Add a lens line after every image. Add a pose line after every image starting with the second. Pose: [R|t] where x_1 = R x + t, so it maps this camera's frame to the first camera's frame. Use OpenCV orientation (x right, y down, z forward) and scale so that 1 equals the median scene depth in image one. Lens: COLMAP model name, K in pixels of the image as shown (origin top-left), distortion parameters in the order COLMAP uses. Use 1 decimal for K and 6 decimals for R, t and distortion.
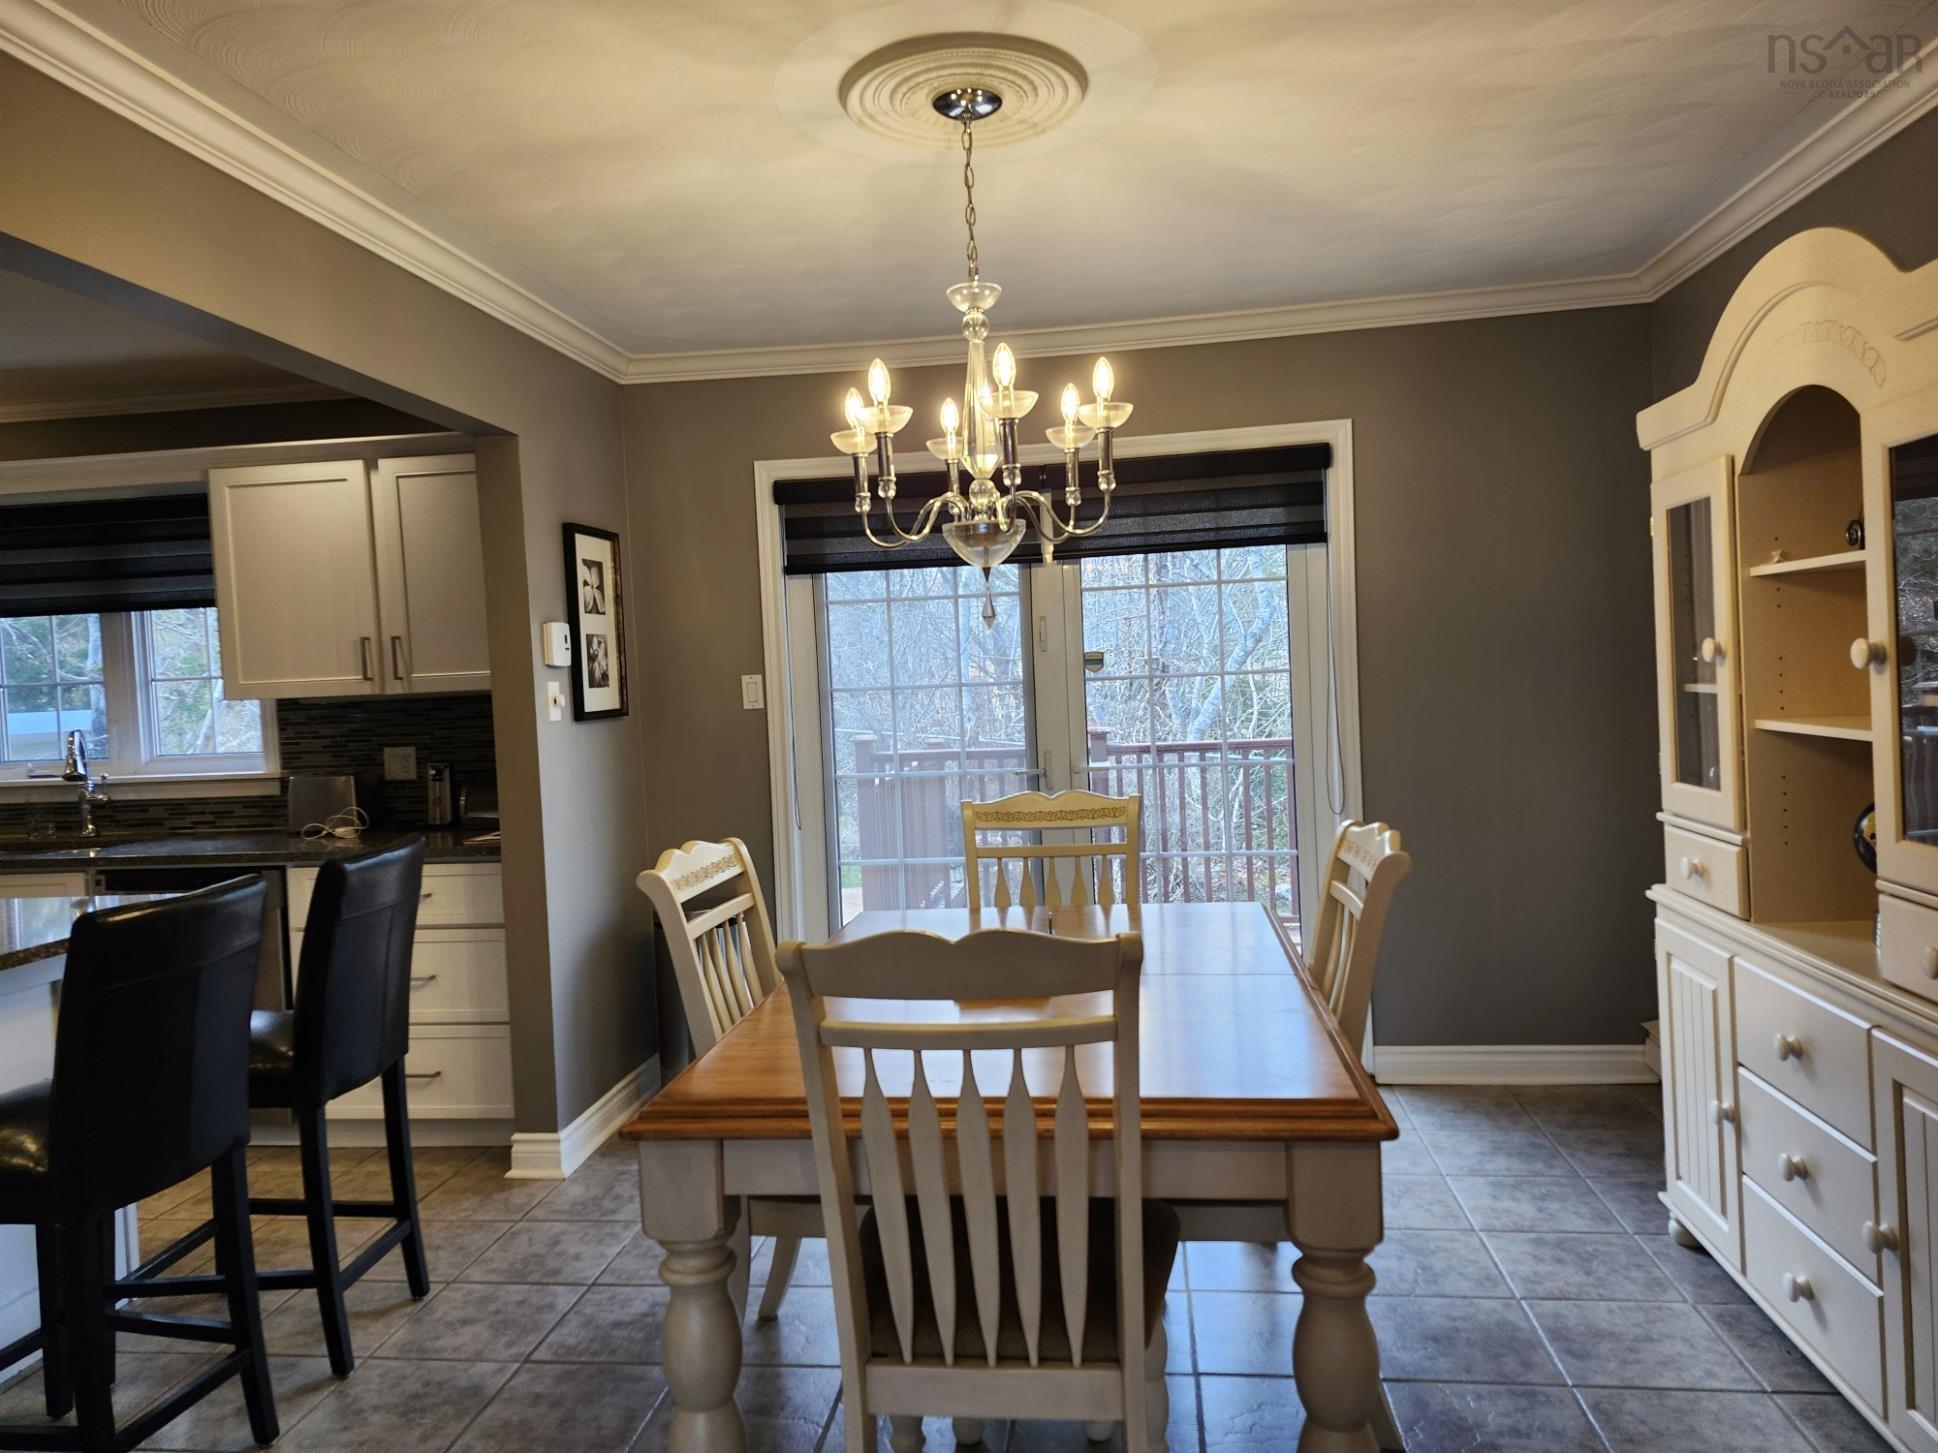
lens RADIAL K [[1313.8, 0, 969.6], [0, 1313.8, 730.1], [0, 0, 1]] dist [0.038851, -0.009856]
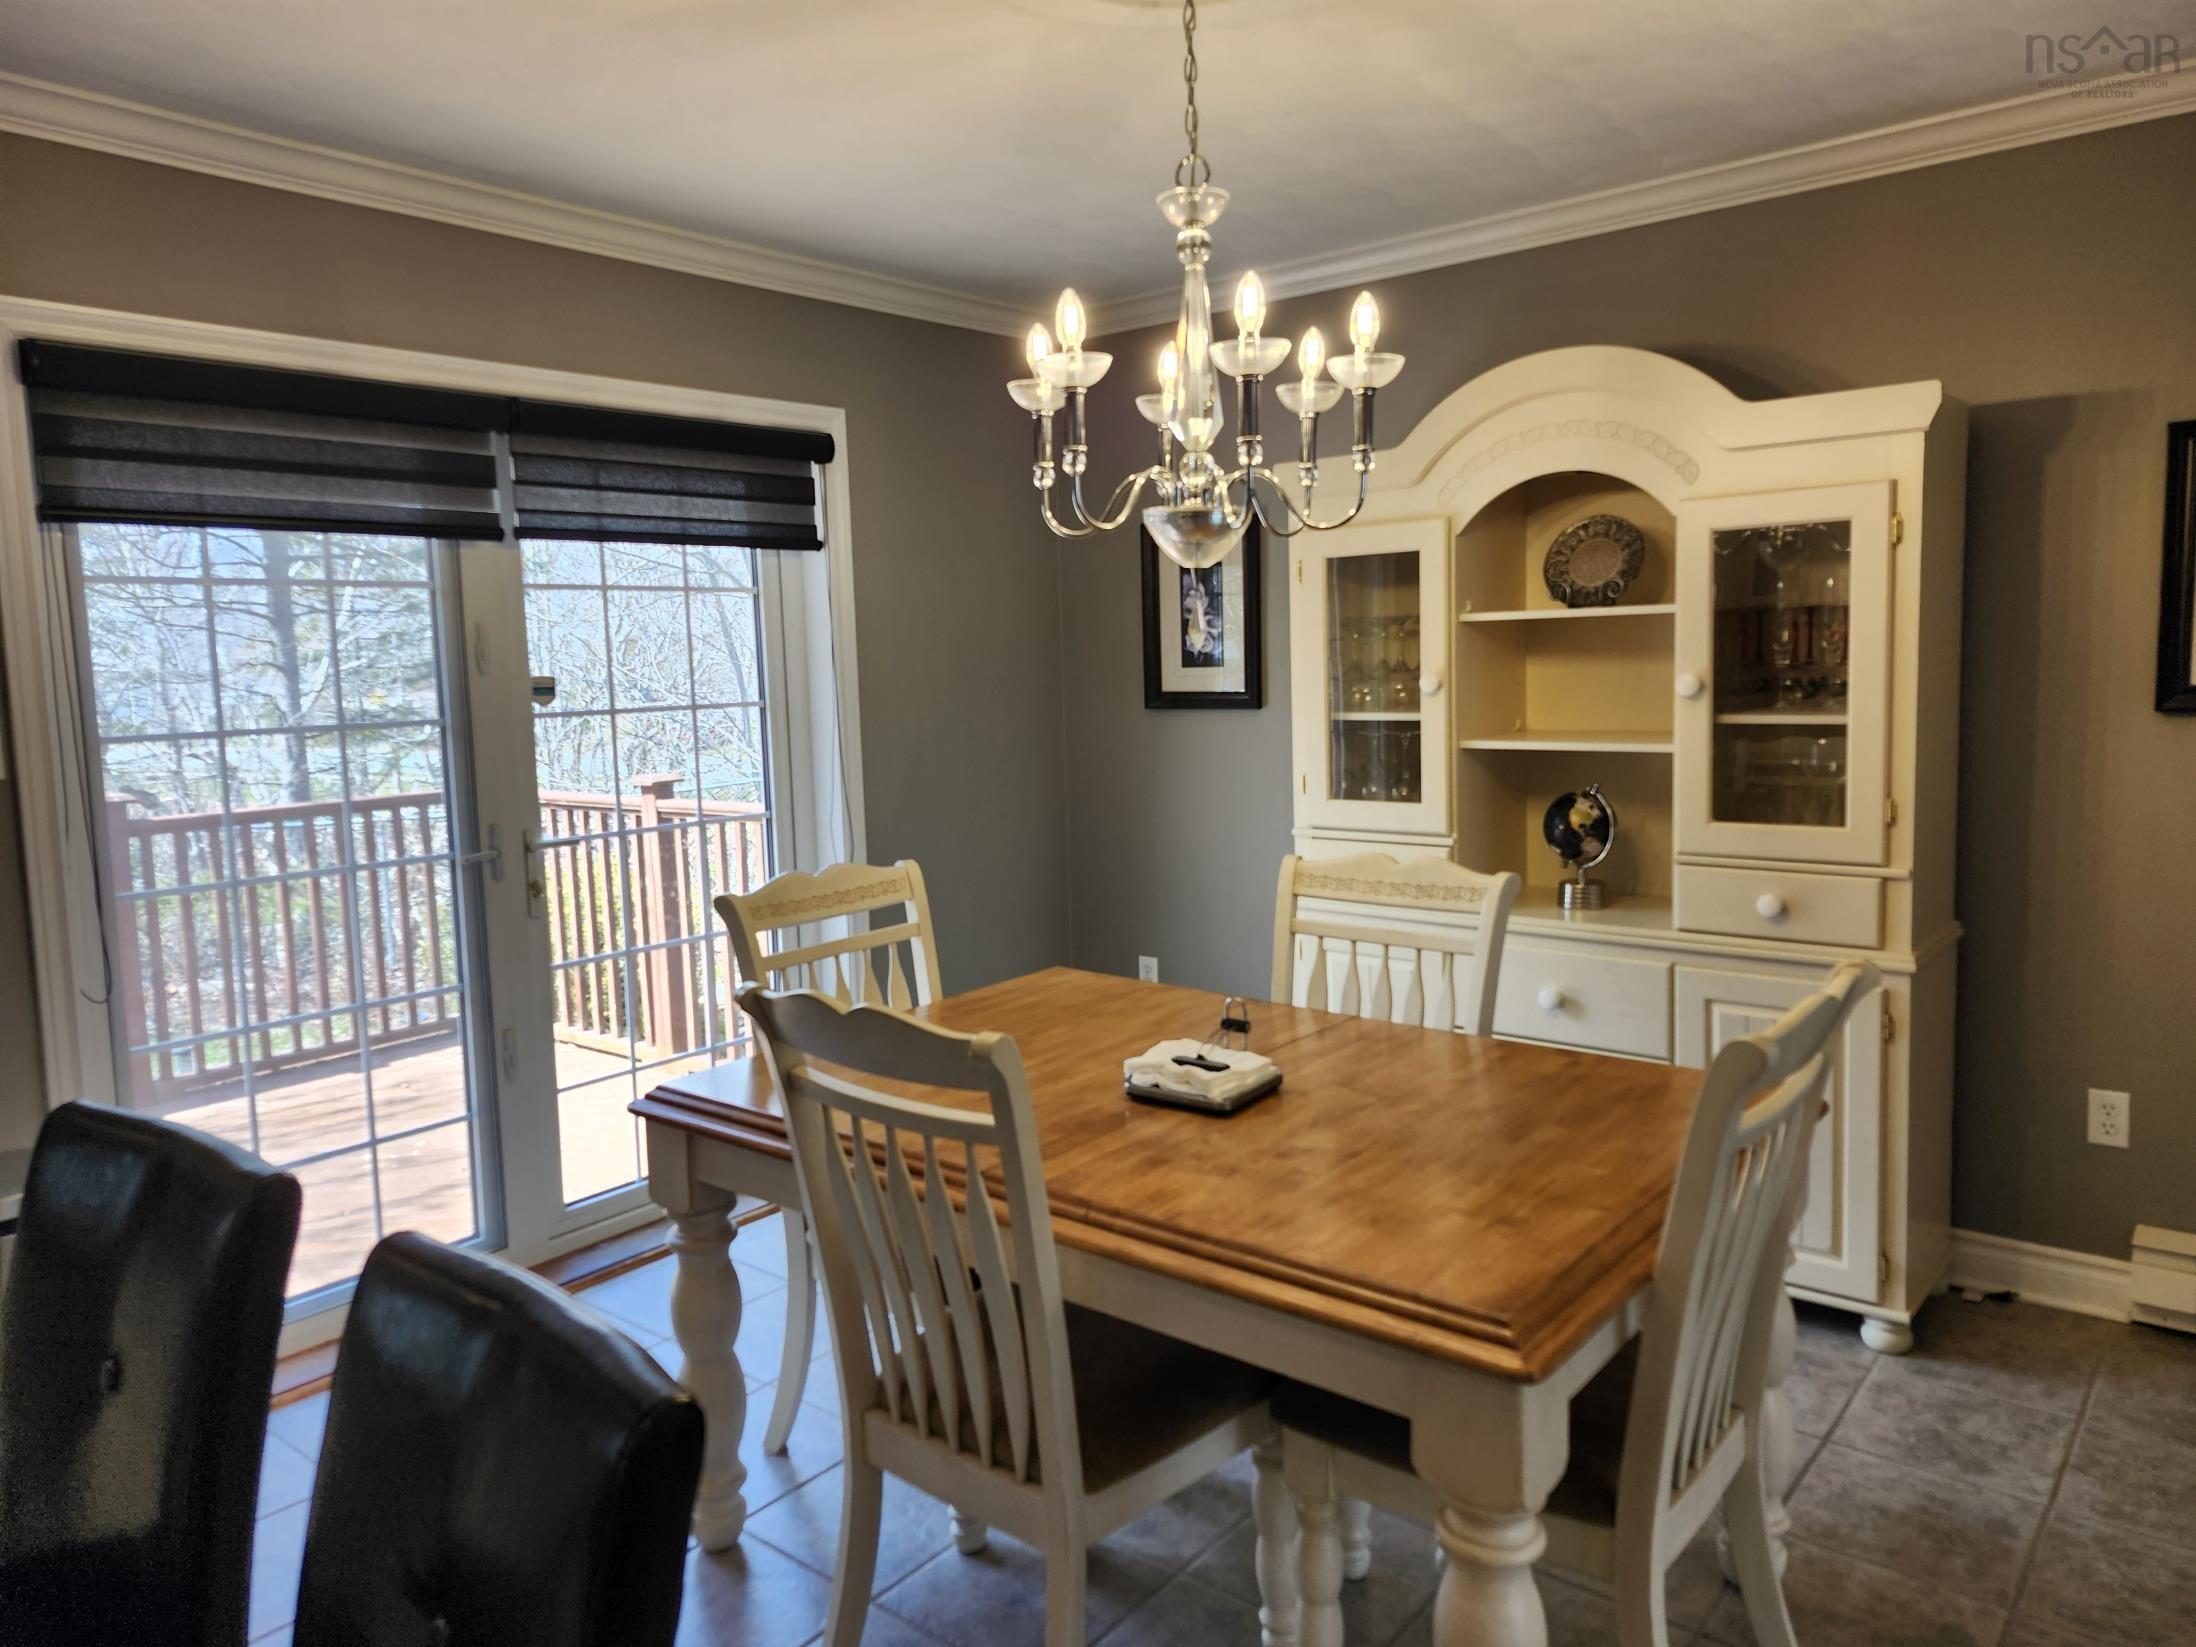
lens RADIAL K [[1488.7, 0, 1091.9], [0, 1488.7, 820.9], [0, 0, 1]] dist [0.038851, -0.009856]
pose [[0.548559, -0.070840, 0.833106, -0.431732], [0.042353, 0.997479, 0.056929, -0.016190], [-0.835039, 0.004056, 0.550177, 0.321932]]
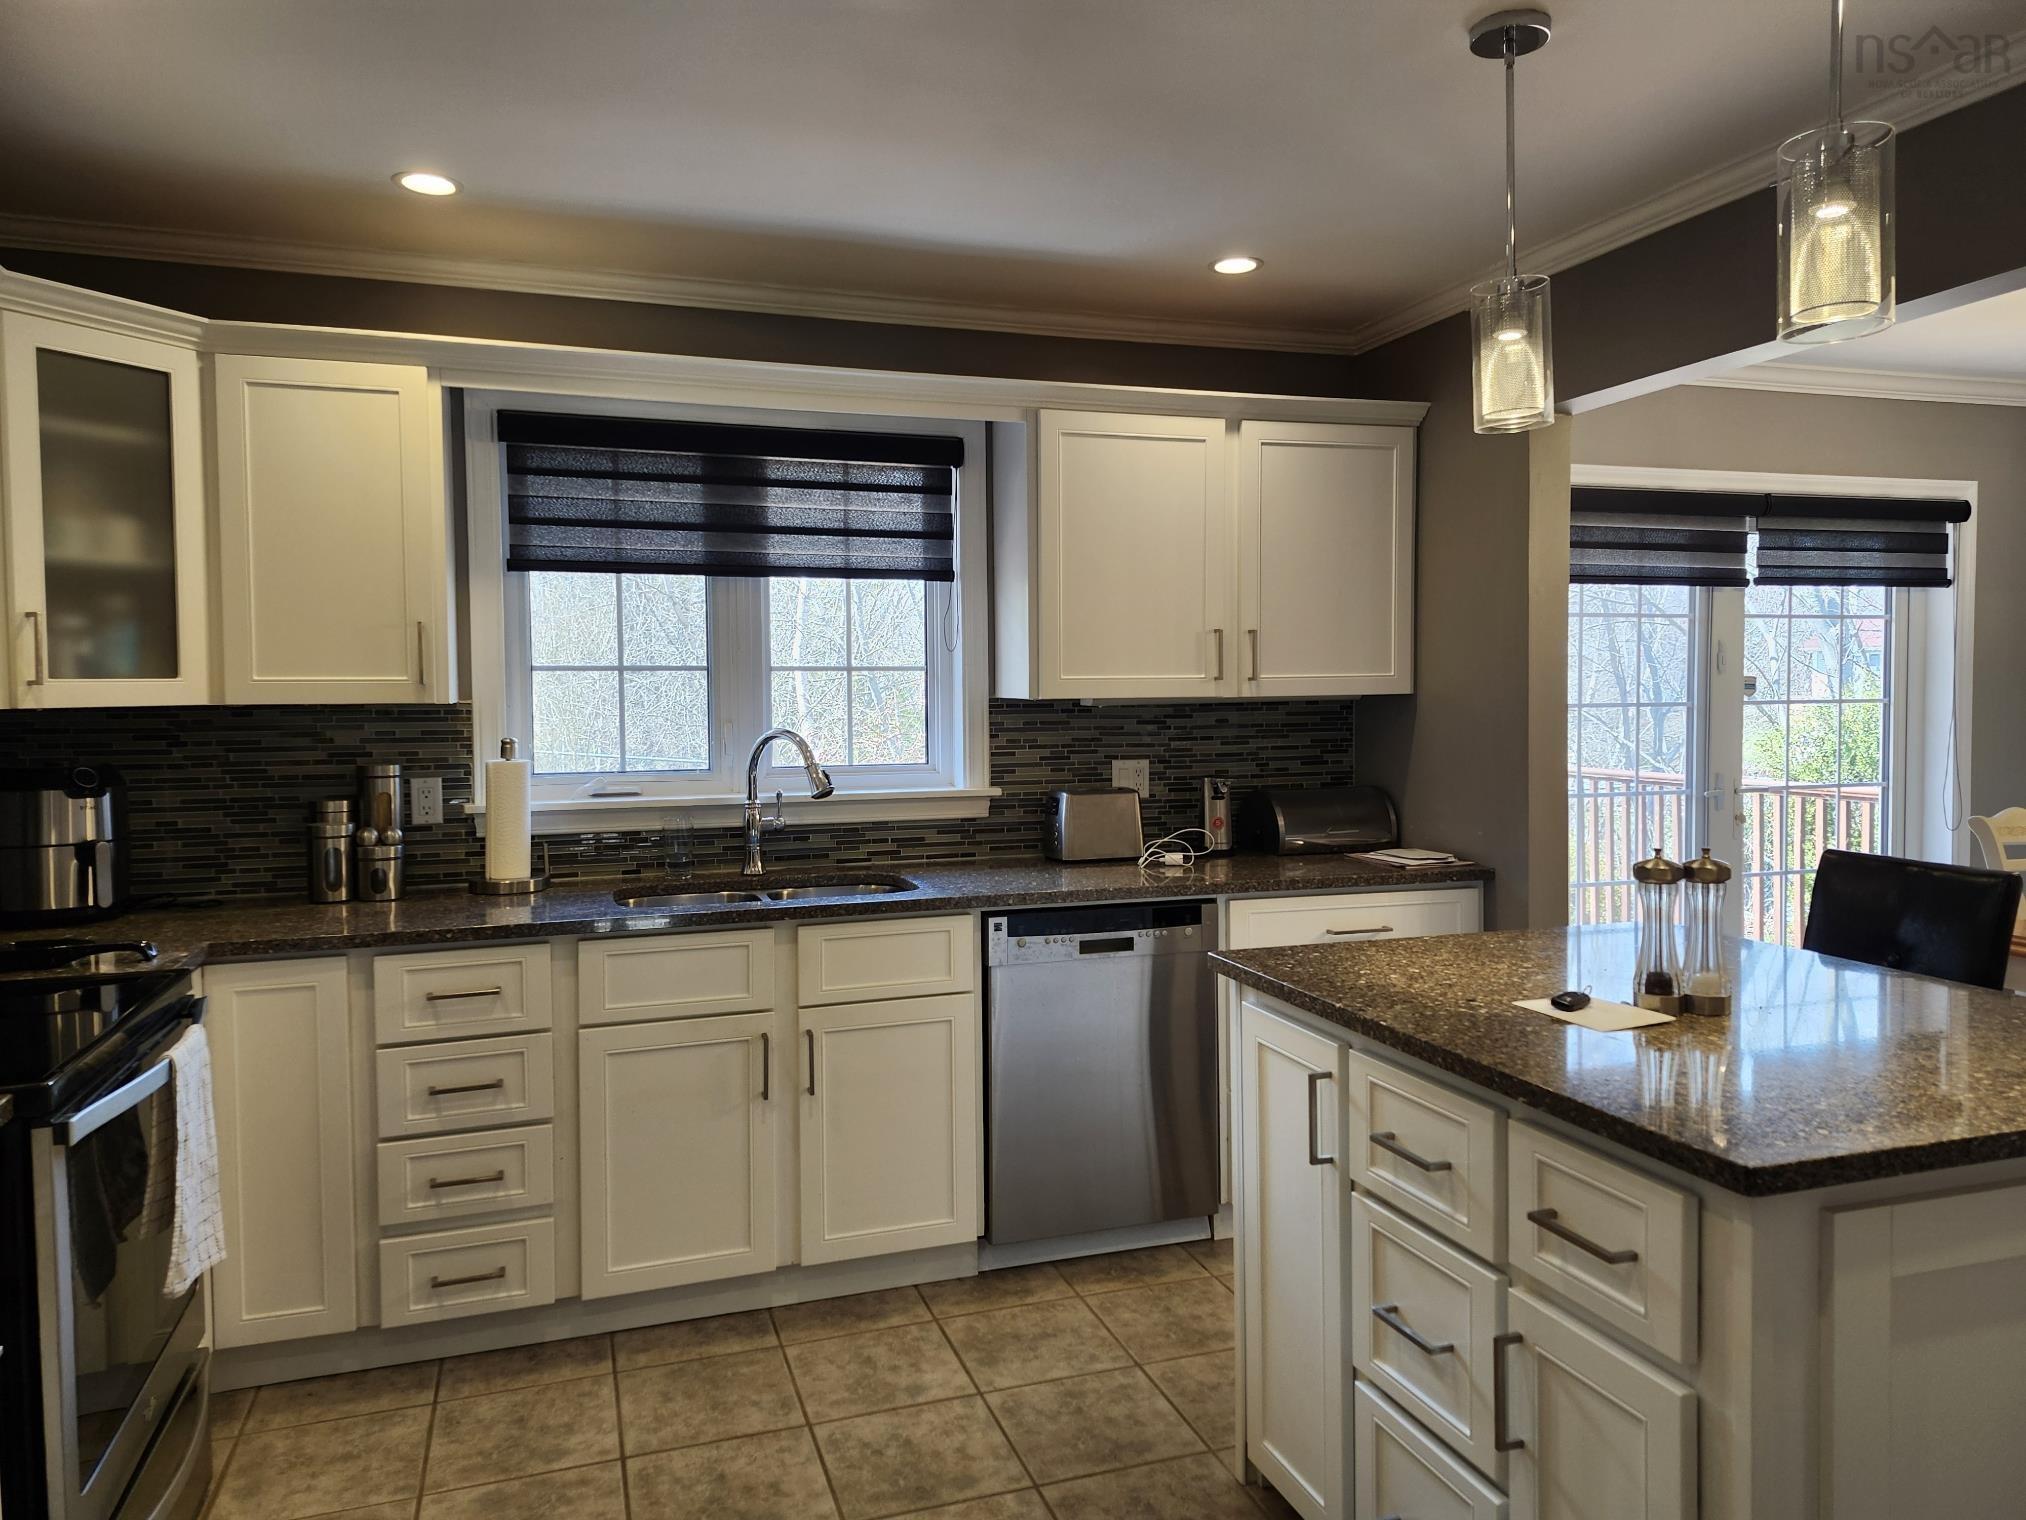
lens RADIAL K [[1373.5, 0, 1008.3], [0, 1373.5, 755.2], [0, 0, 1]] dist [0.038851, -0.009856]
pose [[0.904887, 0.013707, 0.425432, -0.940073], [-0.010027, 0.999890, -0.010887, 0.021796], [-0.425534, 0.005585, 0.904925, 0.258589]]
